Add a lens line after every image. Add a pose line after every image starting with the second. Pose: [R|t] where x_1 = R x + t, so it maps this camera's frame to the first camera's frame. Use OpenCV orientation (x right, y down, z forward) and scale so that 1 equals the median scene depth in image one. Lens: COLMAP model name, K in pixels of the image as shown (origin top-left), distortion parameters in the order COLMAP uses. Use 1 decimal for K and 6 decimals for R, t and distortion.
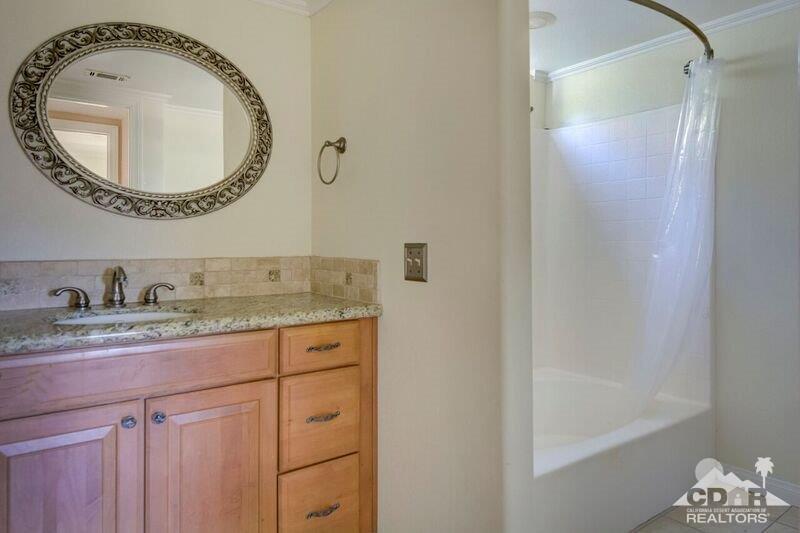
lens RADIAL K [[491.5, 0, 395.6], [0, 491.5, 260.6], [0, 0, 1]] dist [0.004915, 0.000708]
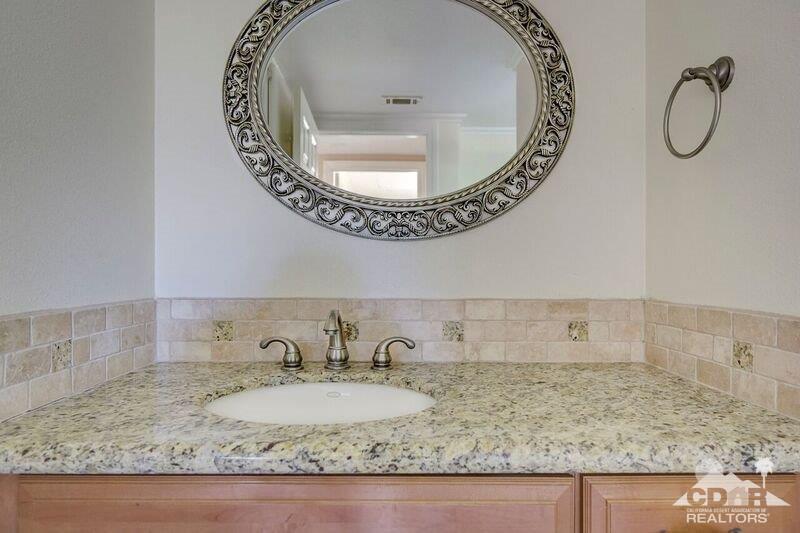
lens RADIAL K [[491.5, 0, 395.6], [0, 491.5, 260.6], [0, 0, 1]] dist [0.004915, 0.000708]
pose [[0.819637, -0.012640, -0.572744, -0.097897], [-0.025275, 0.997985, -0.058194, -0.016250], [0.572325, 0.062174, 0.817666, 0.437451]]
